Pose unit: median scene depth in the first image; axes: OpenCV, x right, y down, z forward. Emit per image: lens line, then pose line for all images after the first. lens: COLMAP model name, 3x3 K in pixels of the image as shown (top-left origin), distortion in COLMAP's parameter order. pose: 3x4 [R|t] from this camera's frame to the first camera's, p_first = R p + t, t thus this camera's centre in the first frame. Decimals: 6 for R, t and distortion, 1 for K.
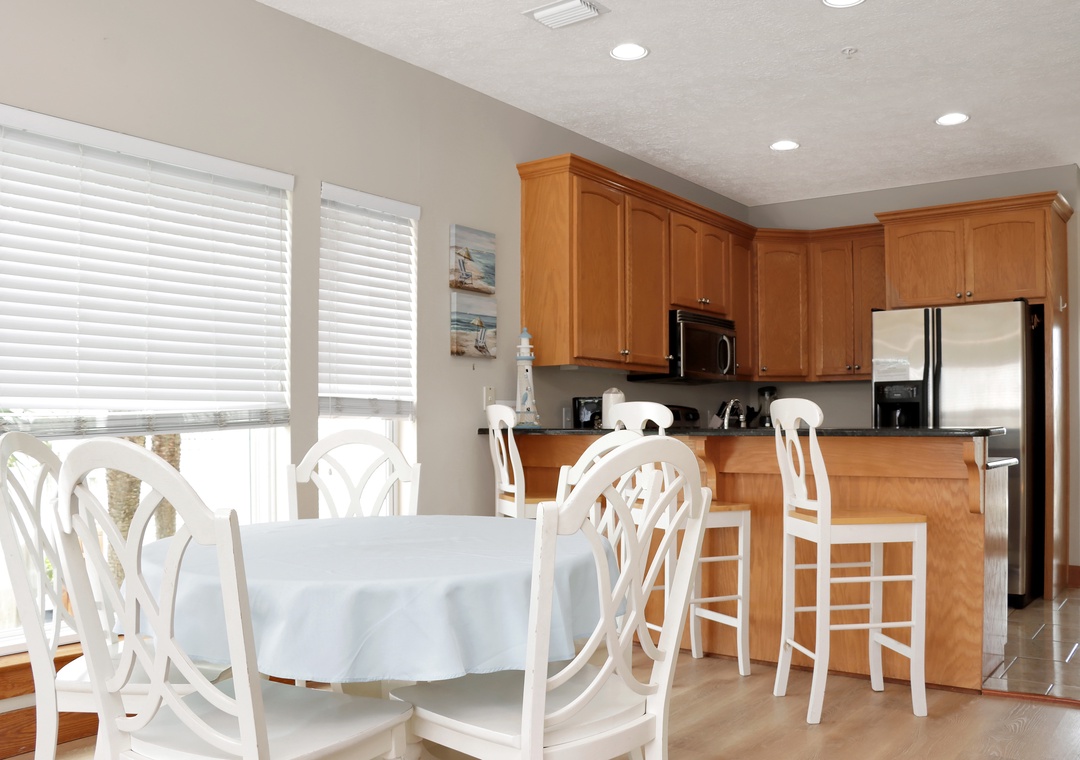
lens RADIAL K [[964.2, 0, 547.0], [0, 964.2, 397.8], [0, 0, 1]] dist [-0.169968, 0.127845]
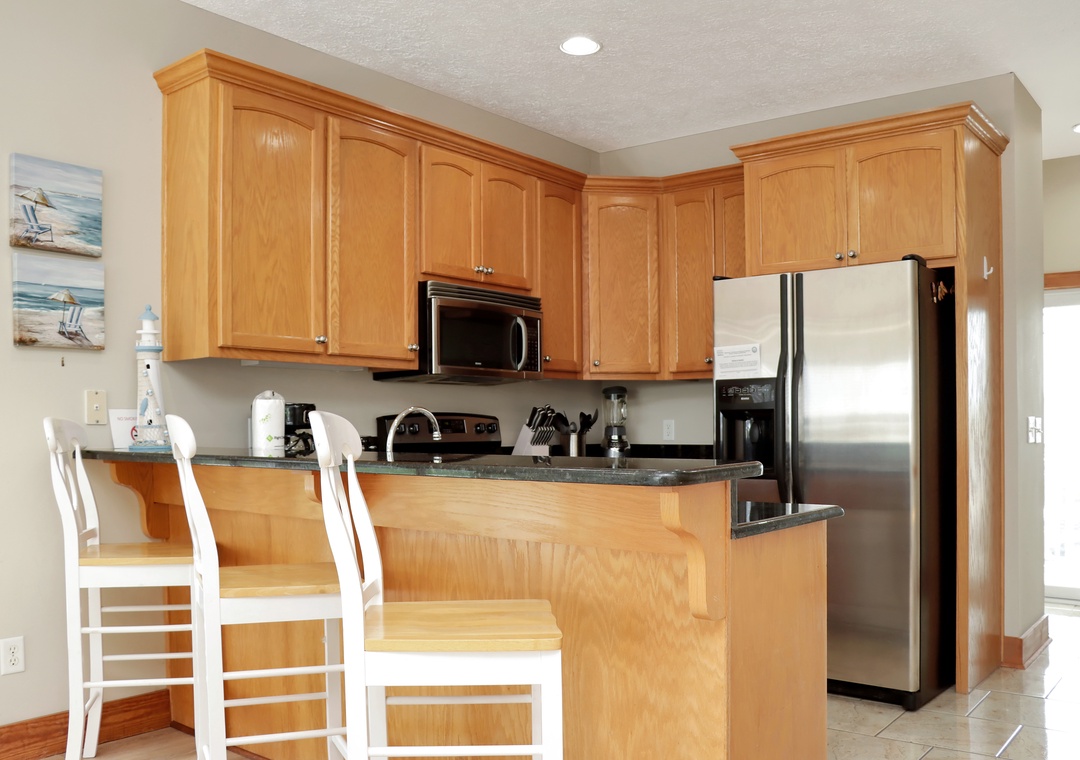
lens RADIAL K [[964.2, 0, 554.5], [0, 964.2, 432.4], [0, 0, 1]] dist [-0.169968, 0.127845]
pose [[0.999678, -0.001105, -0.025363, 0.259288], [0.002035, 0.999325, 0.036677, -0.004500], [0.025305, -0.036717, 0.999005, 0.297284]]
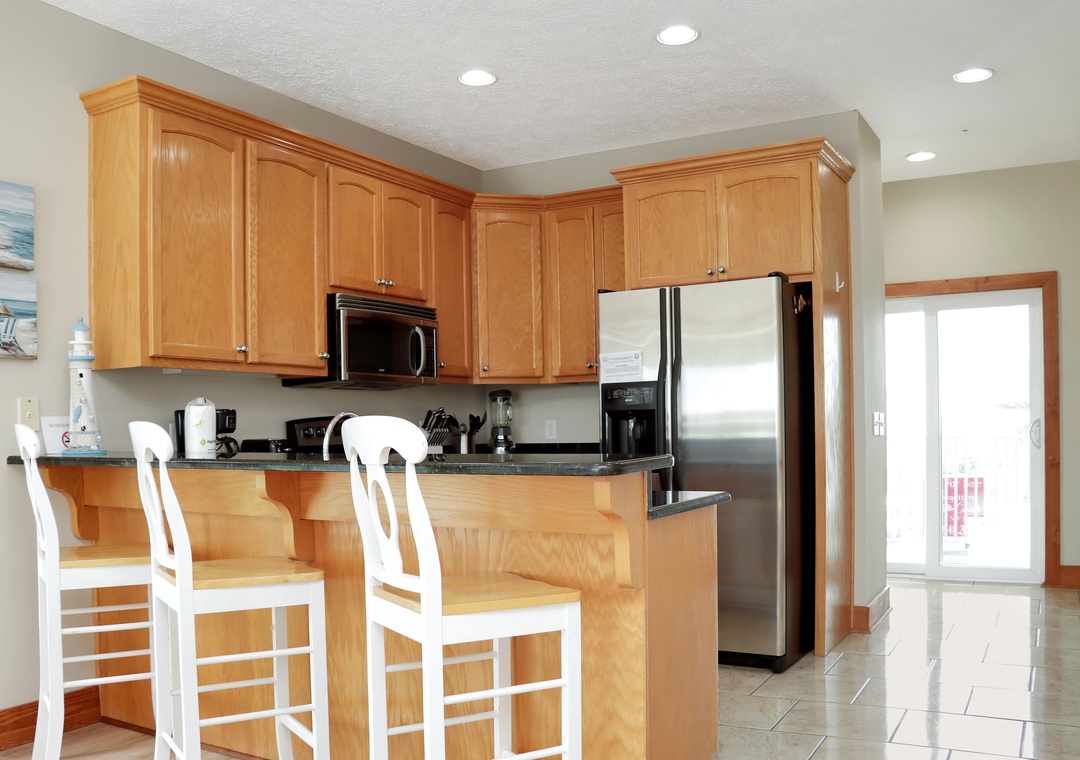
lens RADIAL K [[964.2, 0, 543.4], [0, 964.2, 414.1], [0, 0, 1]] dist [-0.169968, 0.127845]
pose [[0.992820, -0.013832, 0.118815, 0.217323], [0.011780, 0.999769, 0.017955, -0.006878], [-0.119036, -0.016427, 0.992754, 0.233143]]
